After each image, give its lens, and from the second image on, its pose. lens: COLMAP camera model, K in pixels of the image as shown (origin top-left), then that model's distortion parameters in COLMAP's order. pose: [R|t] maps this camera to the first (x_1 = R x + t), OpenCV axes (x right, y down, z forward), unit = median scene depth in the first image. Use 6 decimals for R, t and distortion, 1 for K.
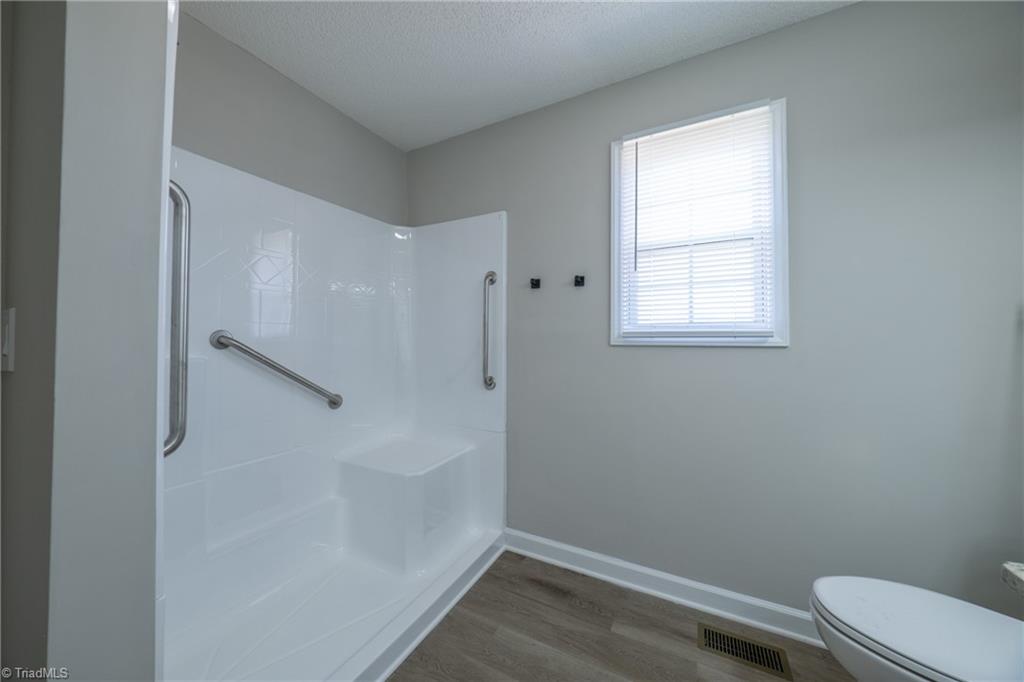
lens RADIAL K [[355.0, 0, 504.5], [0, 355.0, 333.4], [0, 0, 1]] dist [0.007778, -0.006010]
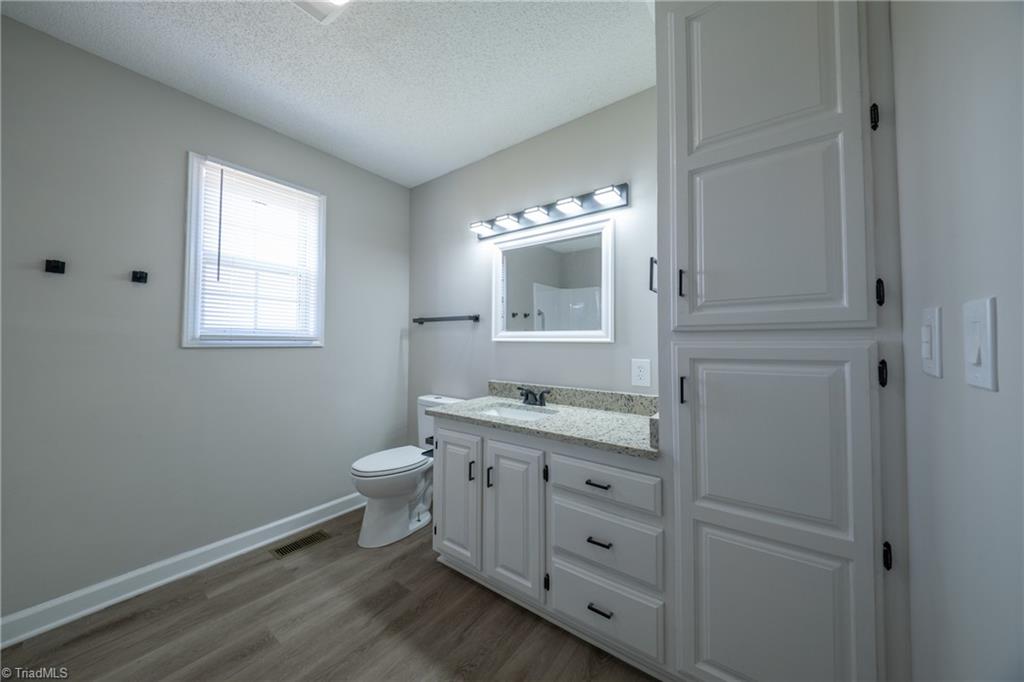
lens RADIAL K [[355.0, 0, 504.5], [0, 355.0, 333.4], [0, 0, 1]] dist [0.007778, -0.006010]
pose [[0.161545, 0.030680, 0.986388, -0.590965], [-0.021097, 0.999396, -0.027629, 0.002372], [-0.986640, -0.016346, 0.162095, -0.083783]]
